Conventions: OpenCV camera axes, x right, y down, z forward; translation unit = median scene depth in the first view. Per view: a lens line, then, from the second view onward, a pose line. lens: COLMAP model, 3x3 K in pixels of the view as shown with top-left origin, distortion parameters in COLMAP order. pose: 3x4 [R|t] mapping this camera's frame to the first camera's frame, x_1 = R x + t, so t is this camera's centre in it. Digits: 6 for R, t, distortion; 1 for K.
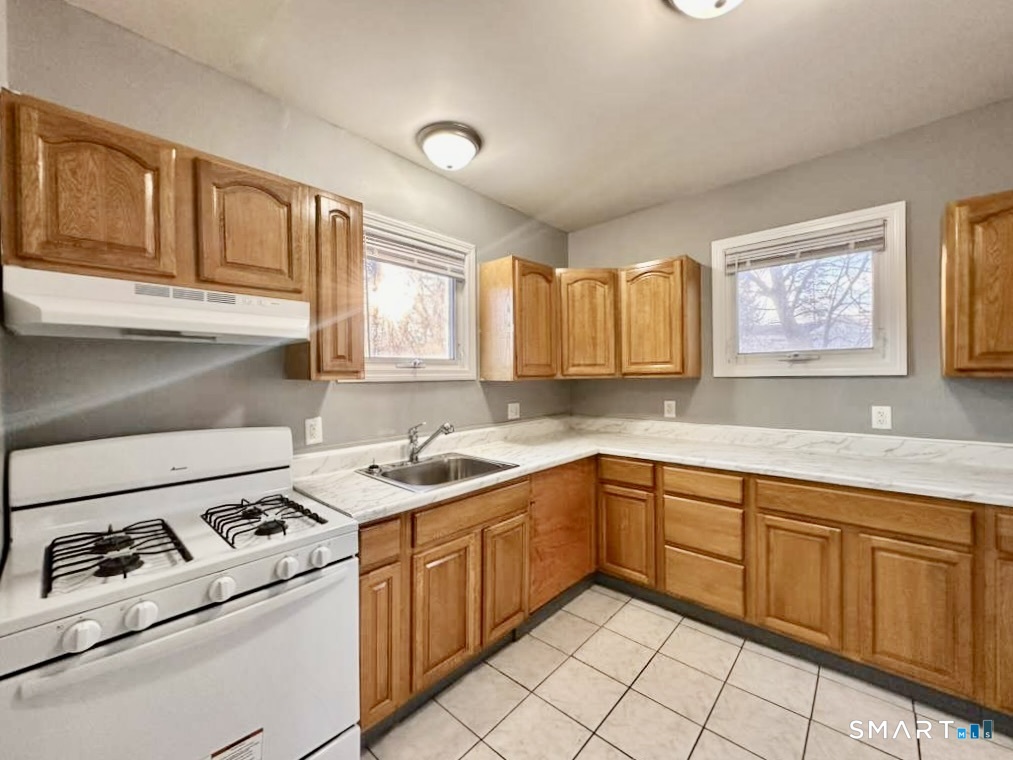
lens RADIAL K [[409.2, 0, 502.5], [0, 409.2, 381.1], [0, 0, 1]] dist [-0.007086, 0.001813]
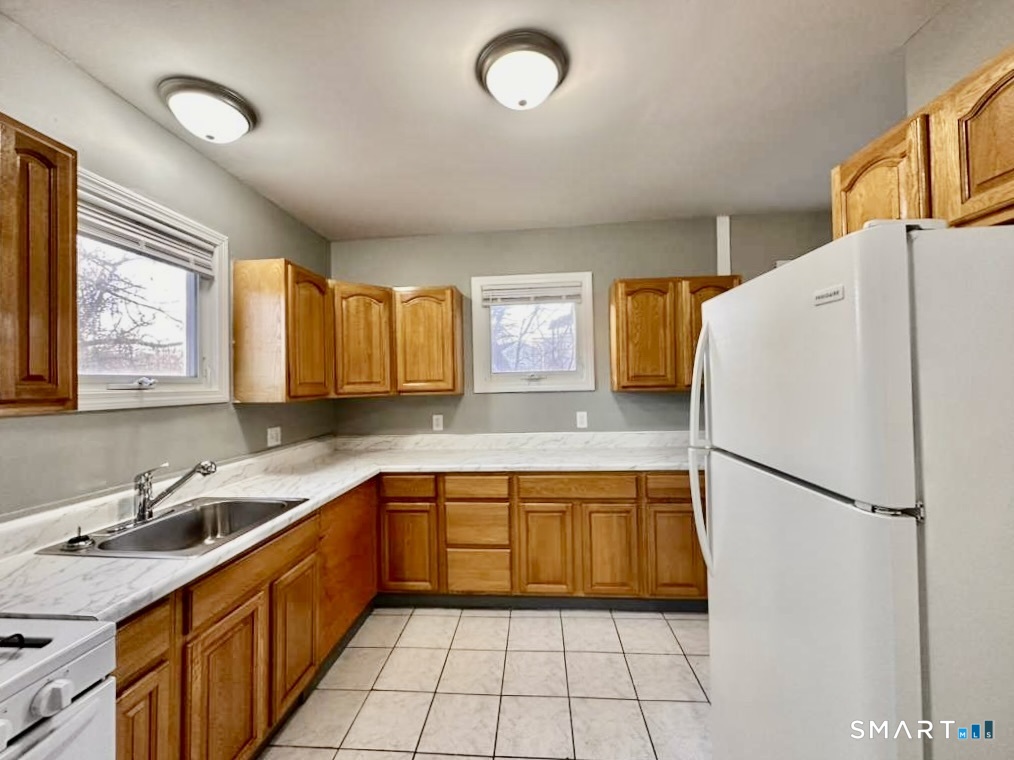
lens RADIAL K [[409.6, 0, 507.9], [0, 409.6, 380.7], [0, 0, 1]] dist [-0.007086, 0.001813]
pose [[0.784890, -0.001704, 0.619632, -0.161137], [0.021159, 0.999487, -0.024054, -0.017473], [-0.619273, 0.031990, 0.784523, 0.030864]]
